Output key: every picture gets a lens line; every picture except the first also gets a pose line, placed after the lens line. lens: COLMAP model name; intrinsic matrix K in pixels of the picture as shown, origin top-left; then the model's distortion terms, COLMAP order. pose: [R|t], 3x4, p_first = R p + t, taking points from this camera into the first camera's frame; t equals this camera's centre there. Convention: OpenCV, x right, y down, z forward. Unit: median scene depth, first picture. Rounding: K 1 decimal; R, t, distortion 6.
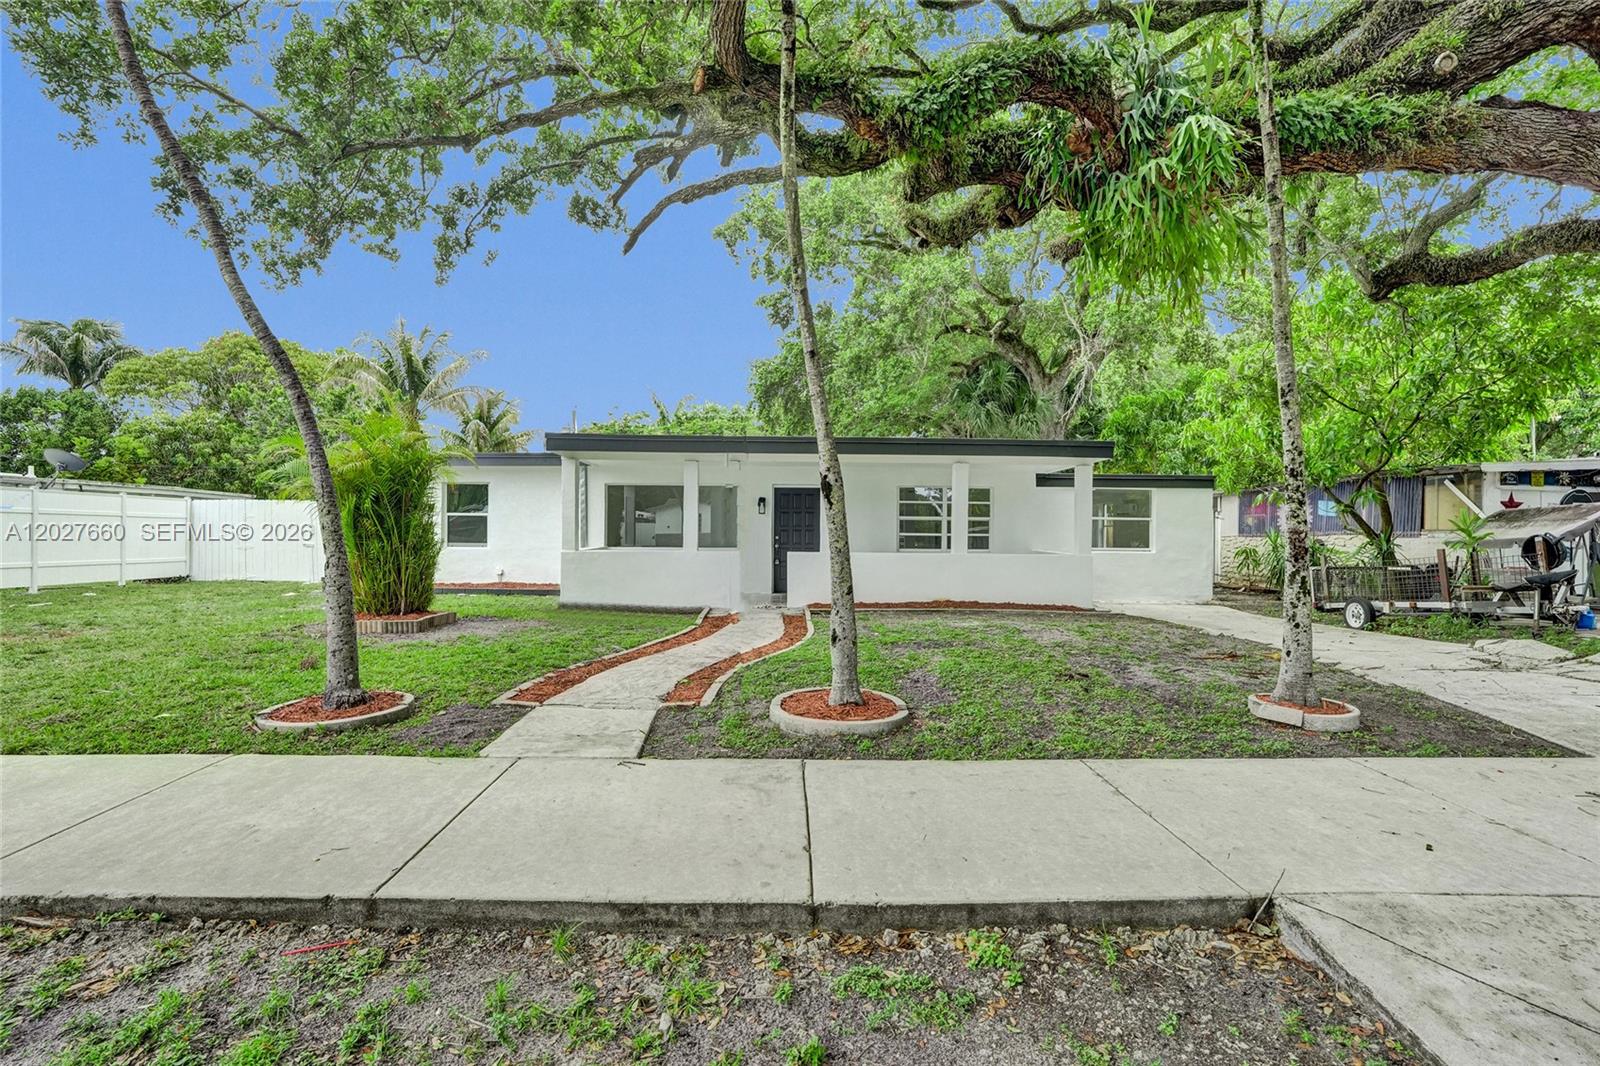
lens RADIAL K [[759.3, 0, 802.2], [0, 759.3, 534.5], [0, 0, 1]] dist [-0.035763, 0.012544]
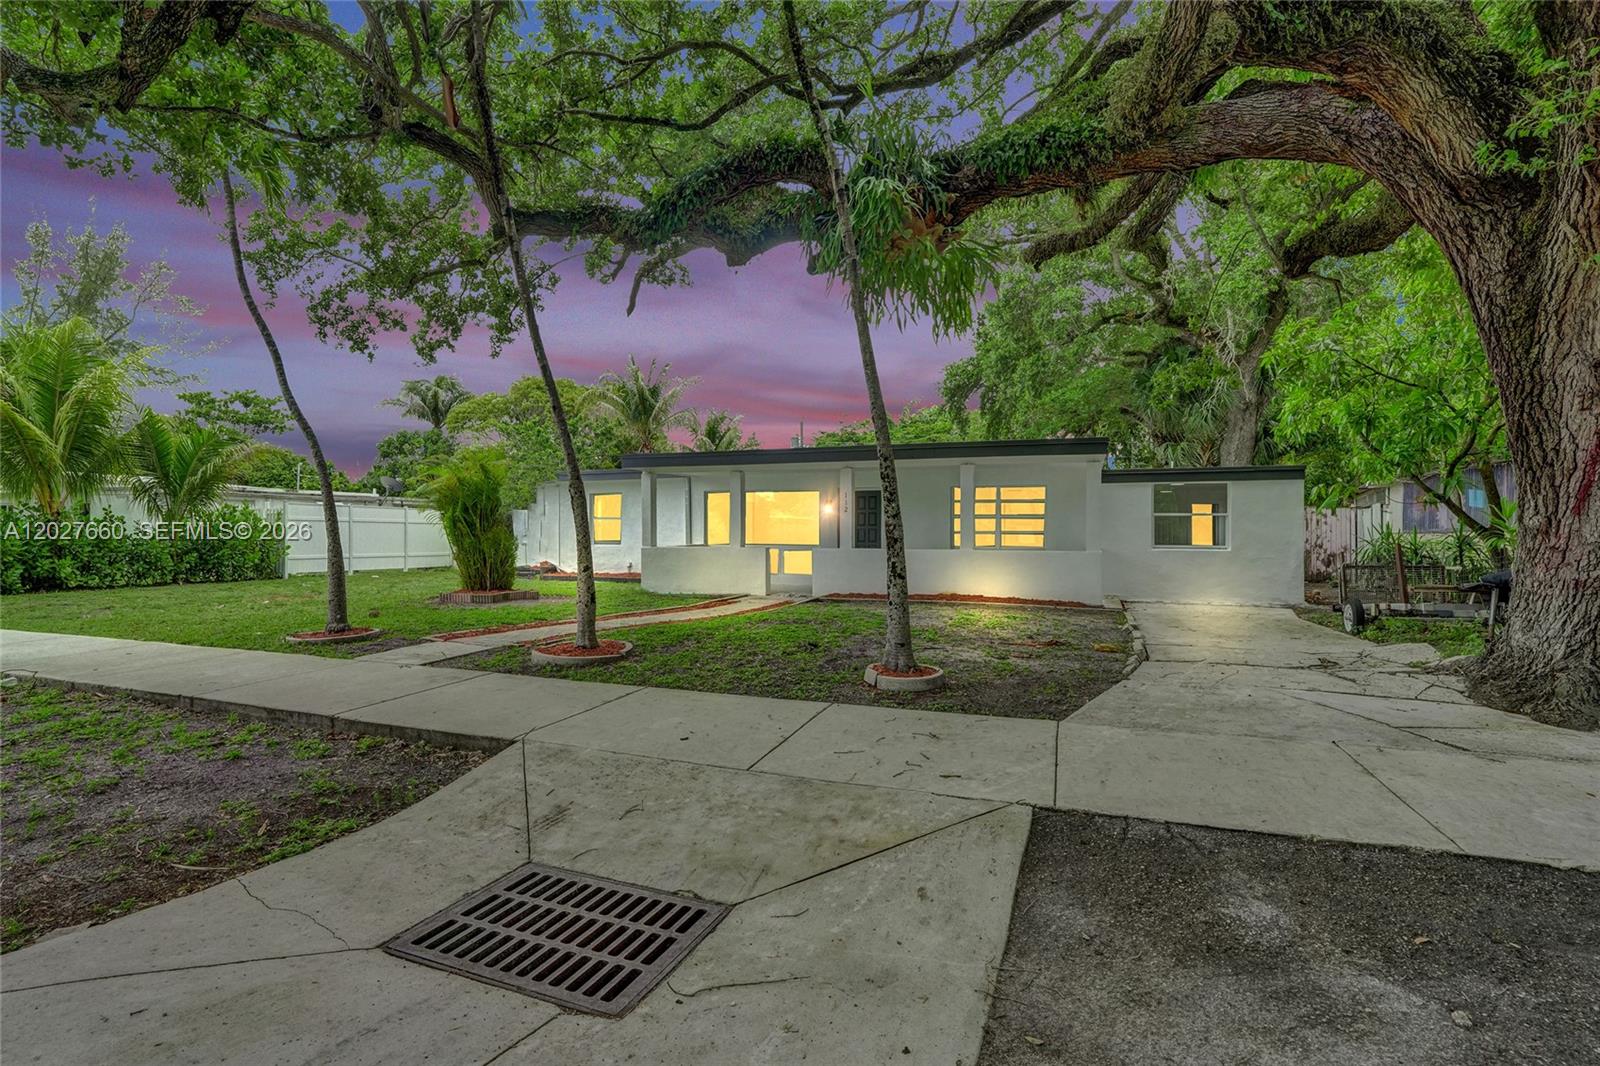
lens RADIAL K [[759.3, 0, 790.1], [0, 759.3, 533.5], [0, 0, 1]] dist [-0.035763, 0.012544]
pose [[0.928038, -0.005438, -0.372447, 0.429392], [0.004478, 0.999984, -0.003443, 0.005998], [0.372459, 0.001527, 0.928047, -0.084616]]
